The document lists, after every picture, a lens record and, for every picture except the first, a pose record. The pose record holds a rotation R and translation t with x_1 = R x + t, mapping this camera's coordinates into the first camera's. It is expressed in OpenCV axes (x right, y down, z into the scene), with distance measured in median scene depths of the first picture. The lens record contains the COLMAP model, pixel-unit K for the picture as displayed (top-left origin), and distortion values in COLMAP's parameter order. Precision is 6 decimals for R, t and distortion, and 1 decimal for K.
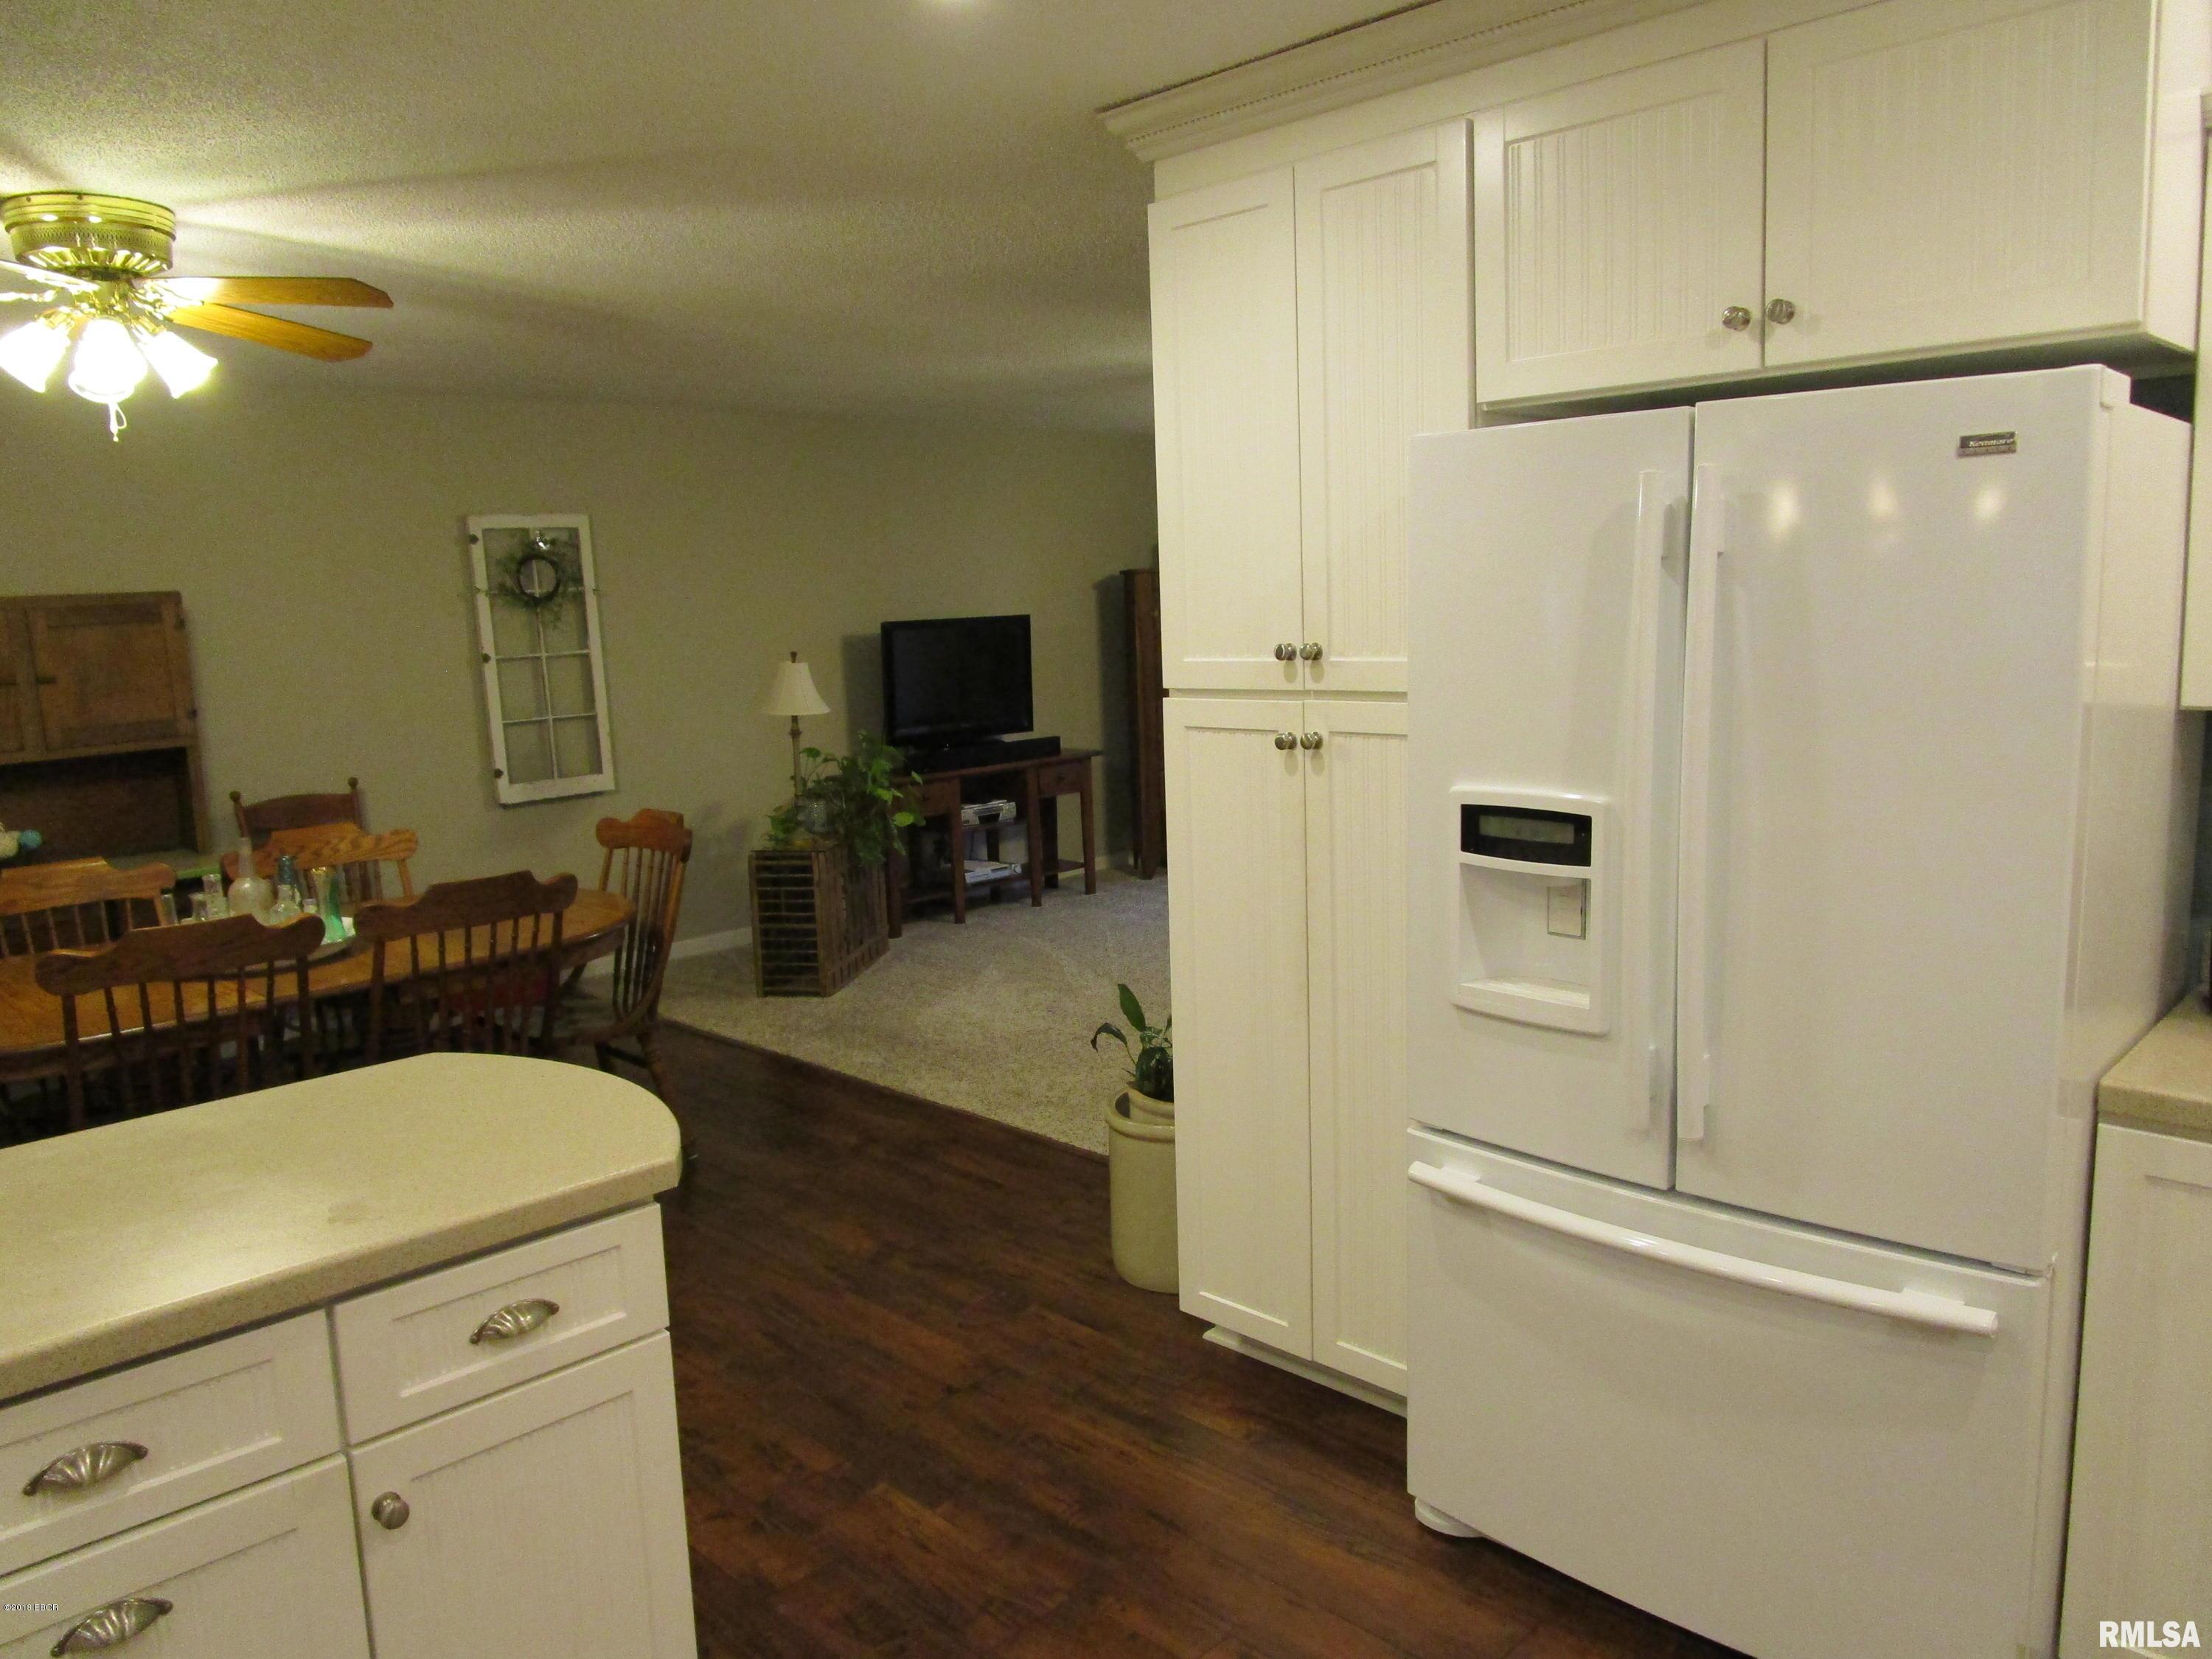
lens RADIAL K [[1575.6, 0, 1106.5], [0, 1575.6, 824.8], [0, 0, 1]] dist [-0.033000, 0.011247]
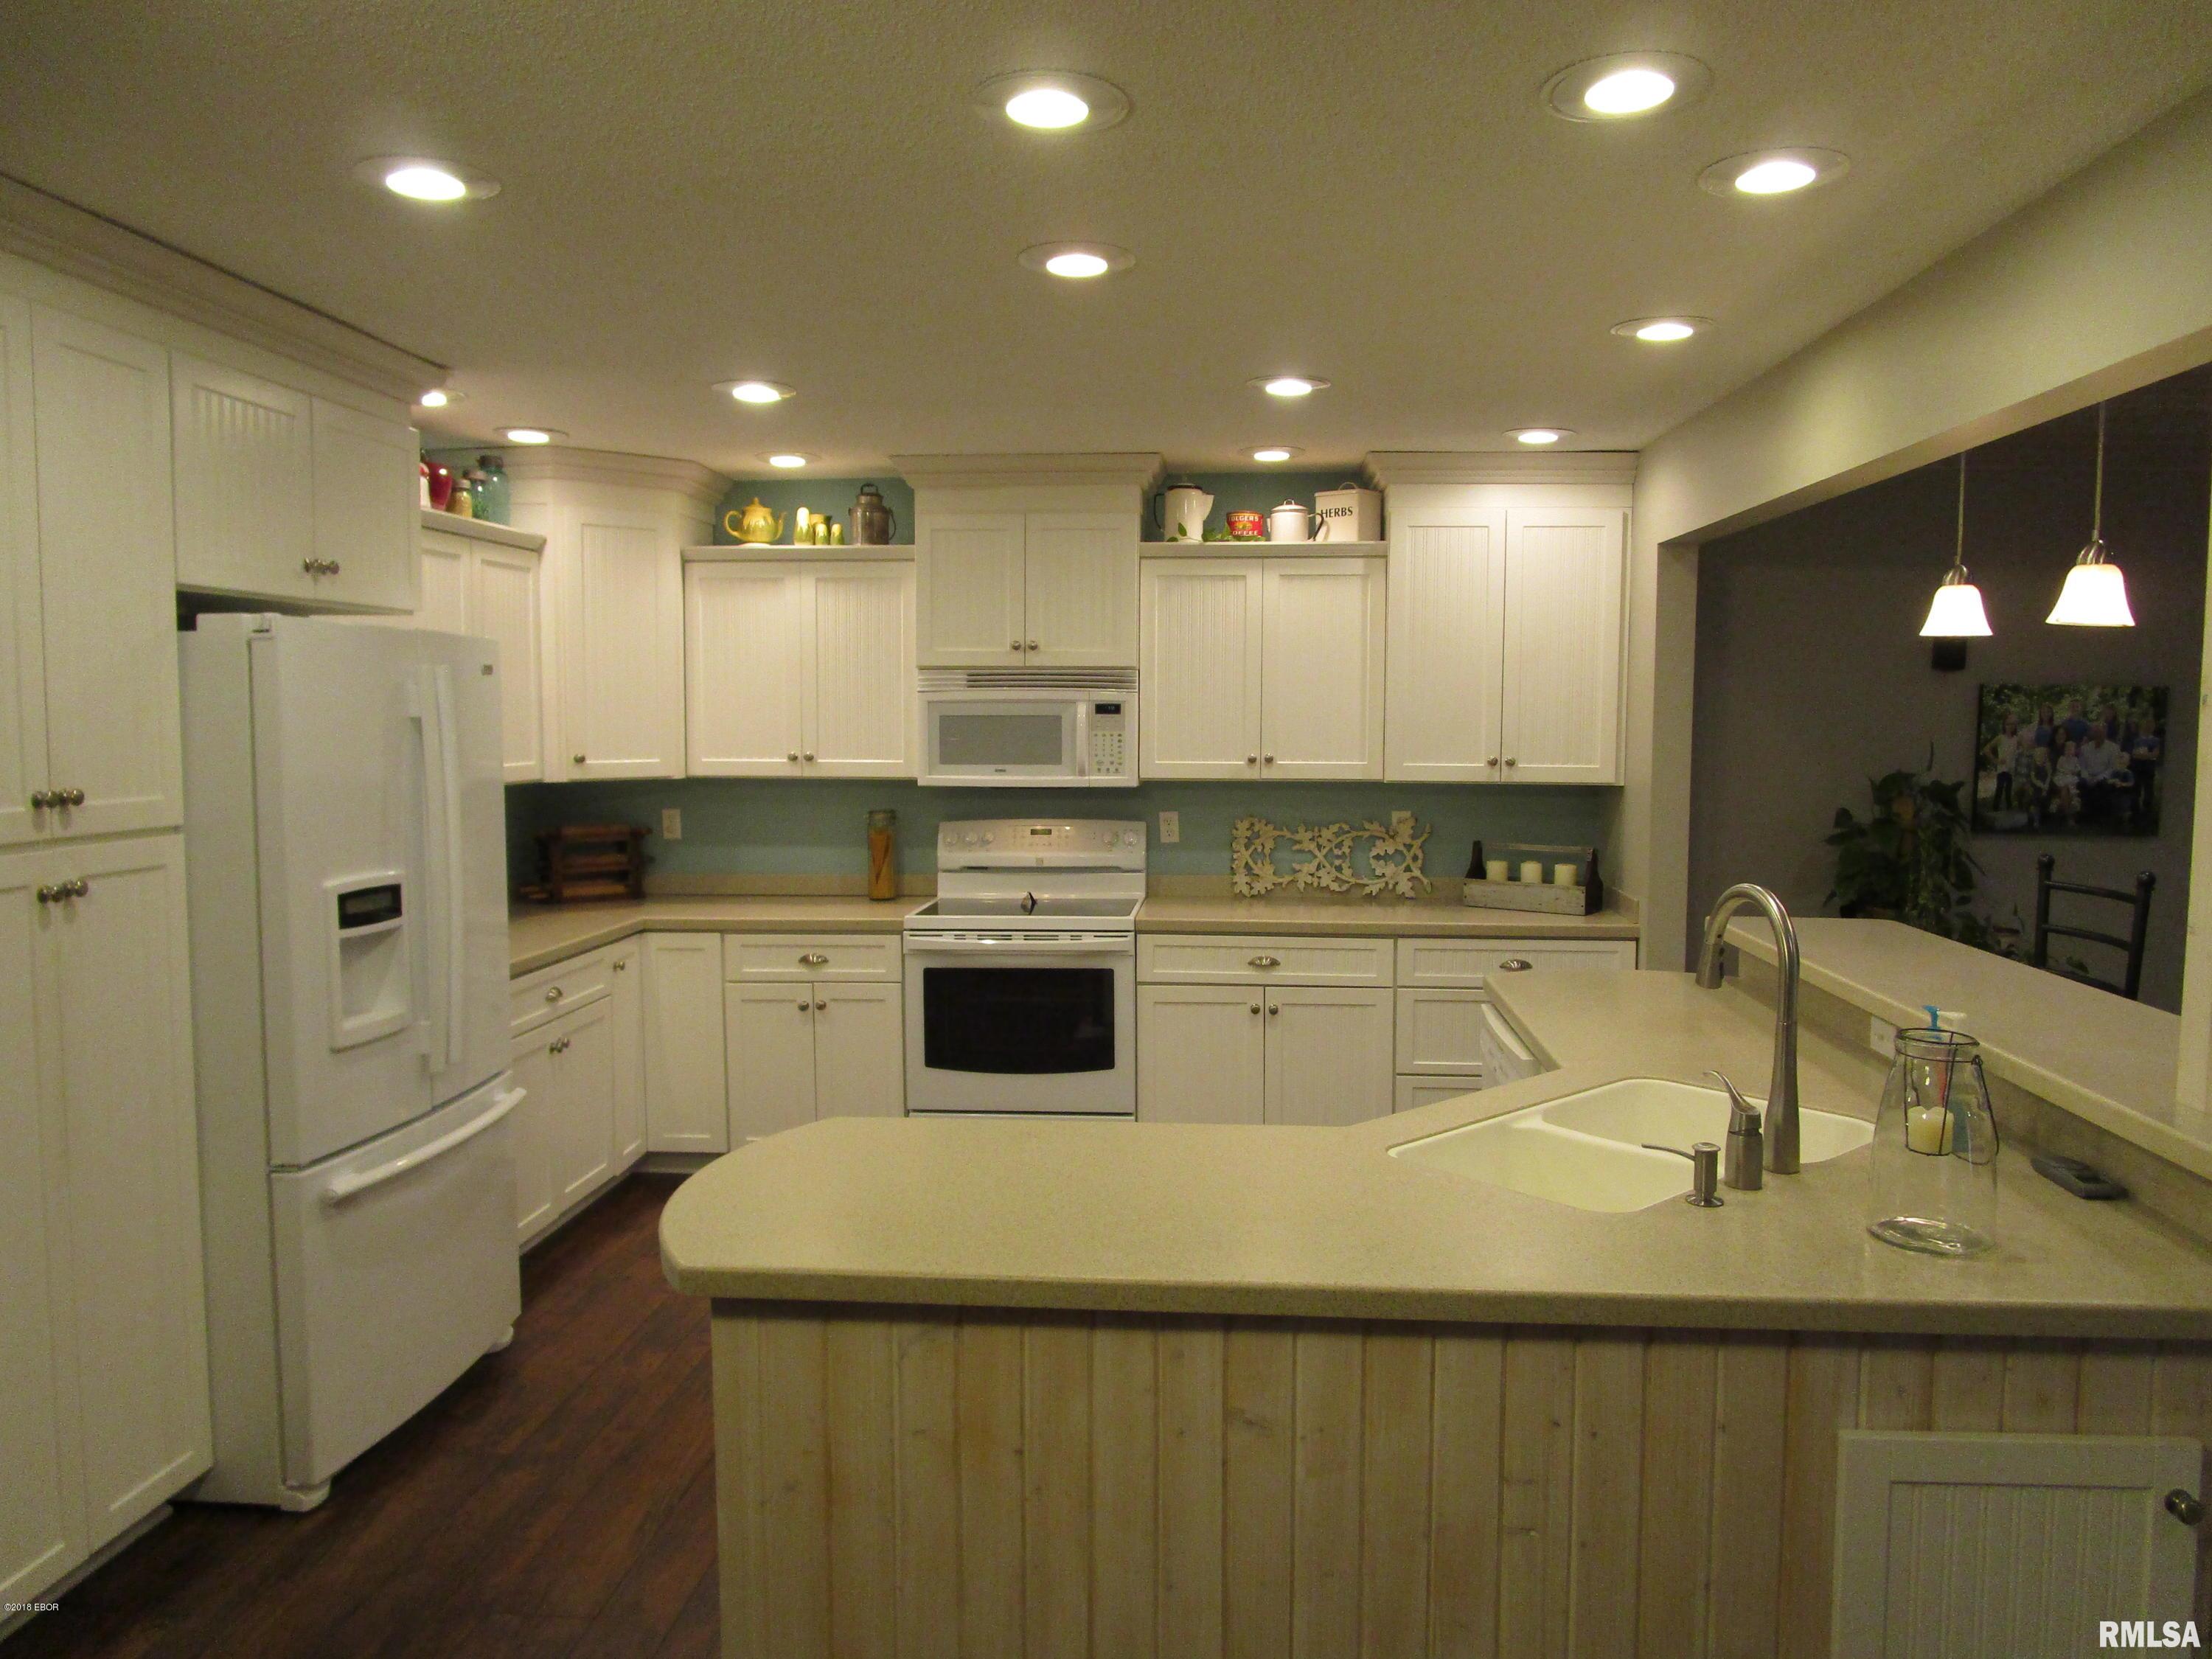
lens RADIAL K [[1575.6, 0, 1109.4], [0, 1575.6, 822.9], [0, 0, 1]] dist [-0.033000, 0.011247]
pose [[-0.641562, -0.019742, 0.766817, -1.009346], [0.129125, 0.982624, 0.133332, -0.137469], [-0.756125, 0.184556, -0.627865, 1.102064]]
